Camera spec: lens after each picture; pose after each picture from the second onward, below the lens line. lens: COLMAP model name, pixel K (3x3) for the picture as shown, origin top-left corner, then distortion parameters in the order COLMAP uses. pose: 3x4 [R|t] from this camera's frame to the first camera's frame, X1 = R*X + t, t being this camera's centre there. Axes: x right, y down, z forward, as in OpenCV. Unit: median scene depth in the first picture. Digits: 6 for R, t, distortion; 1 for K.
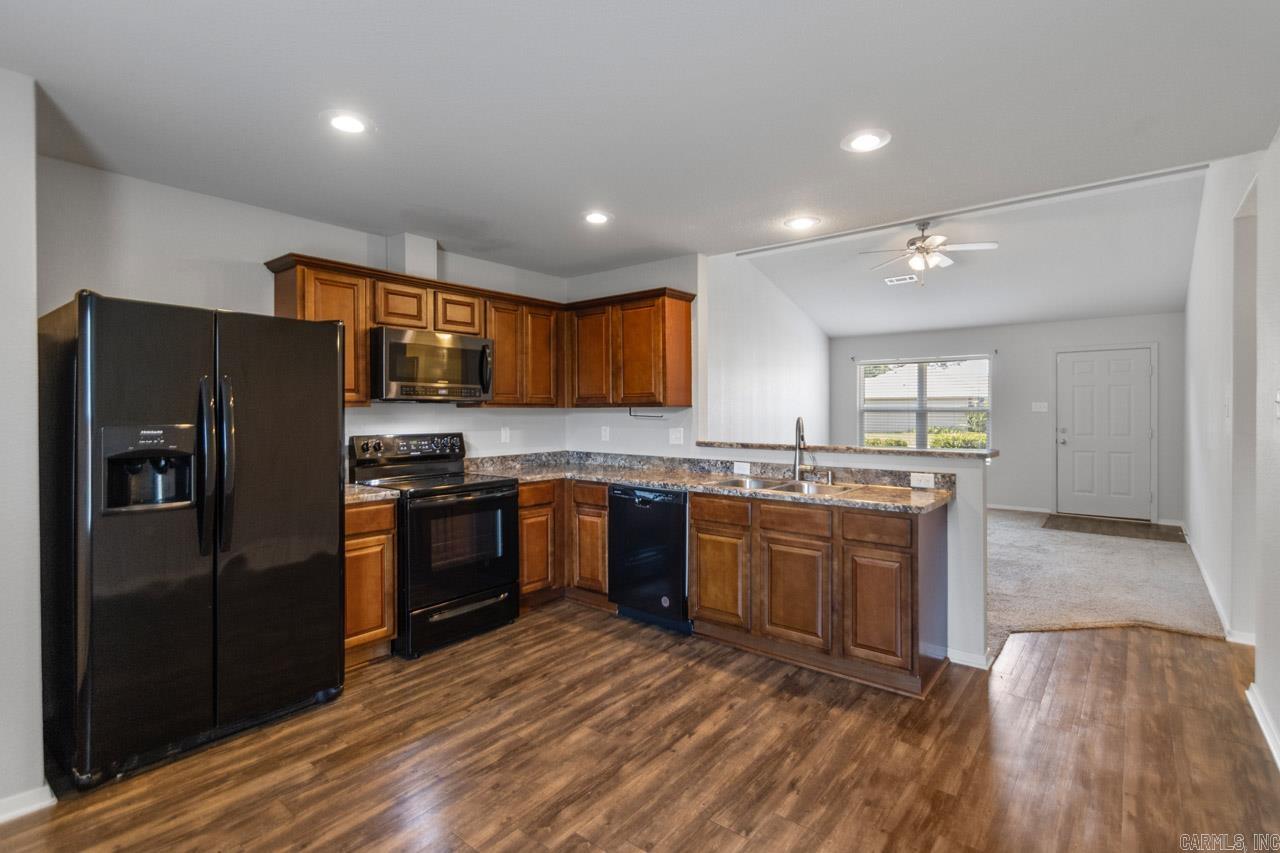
lens RADIAL K [[592.6, 0, 646.0], [0, 592.6, 418.5], [0, 0, 1]] dist [0.014130, -0.008240]
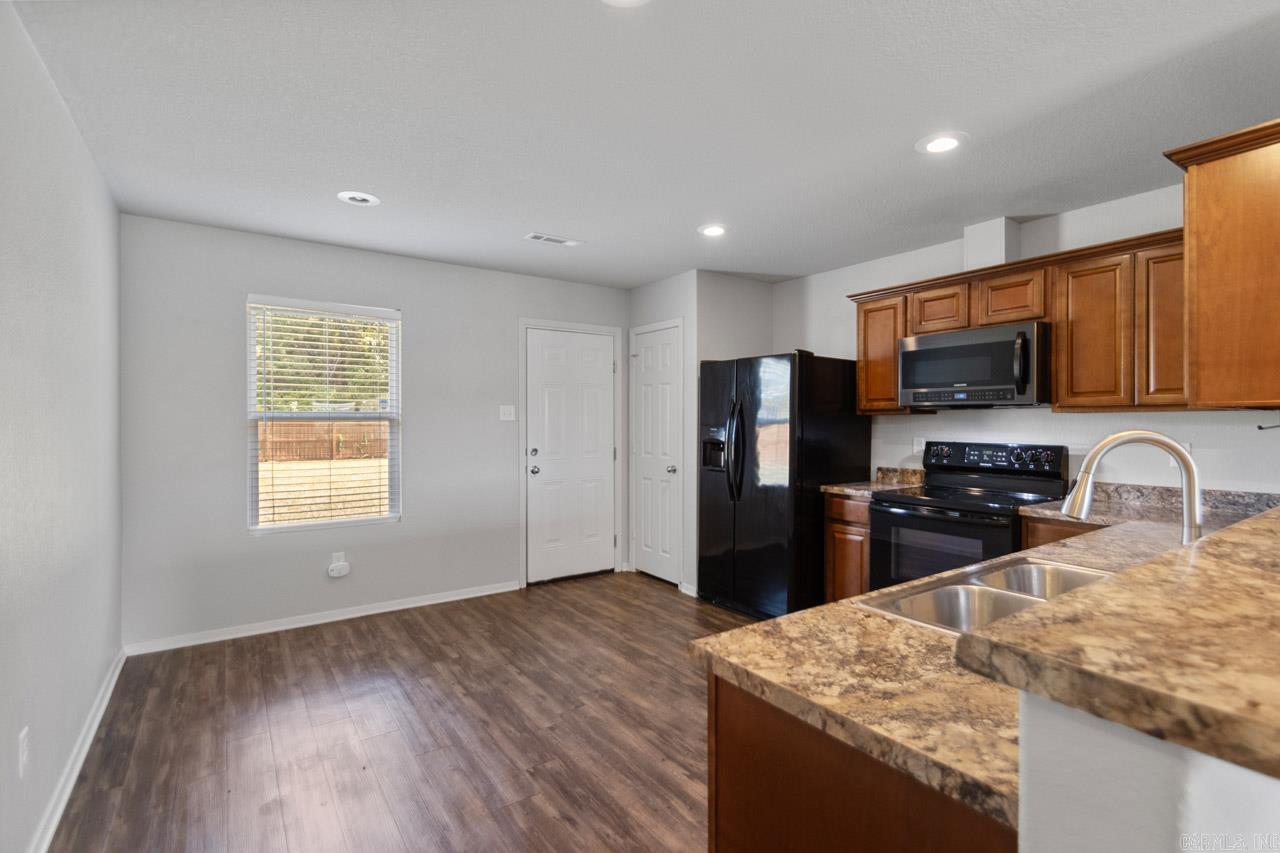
lens RADIAL K [[592.6, 0, 660.0], [0, 592.6, 424.1], [0, 0, 1]] dist [0.014130, -0.008240]
pose [[-0.255706, 0.006716, -0.966731, 0.677287], [-0.011159, 0.999889, 0.009898, -0.006613], [0.966690, 0.013318, -0.255602, 0.839223]]
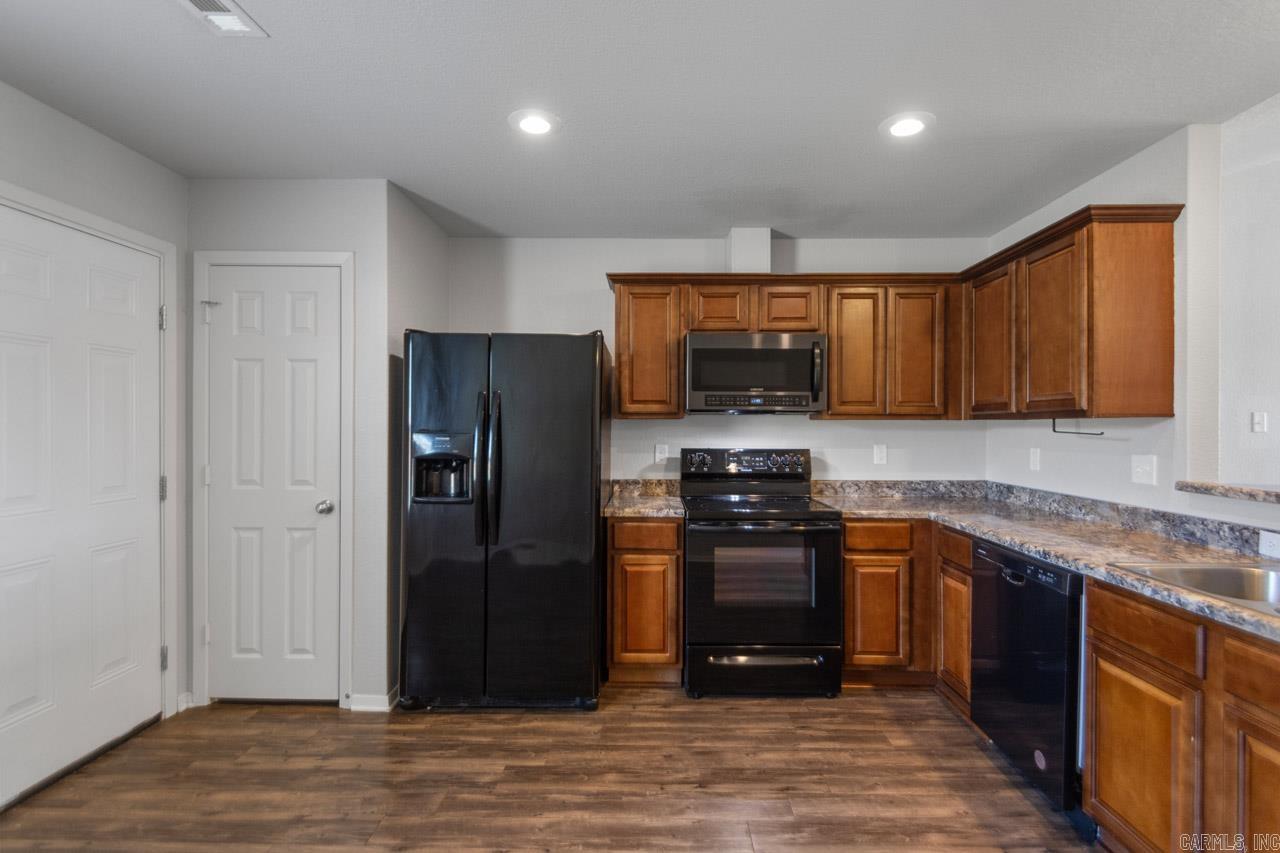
lens RADIAL K [[592.6, 0, 653.1], [0, 592.6, 428.6], [0, 0, 1]] dist [0.014130, -0.008240]
pose [[0.621984, 0.009434, -0.782973, 0.254629], [-0.014754, 0.999891, 0.000326, -0.002826], [0.782891, 0.011349, 0.622056, 0.365810]]
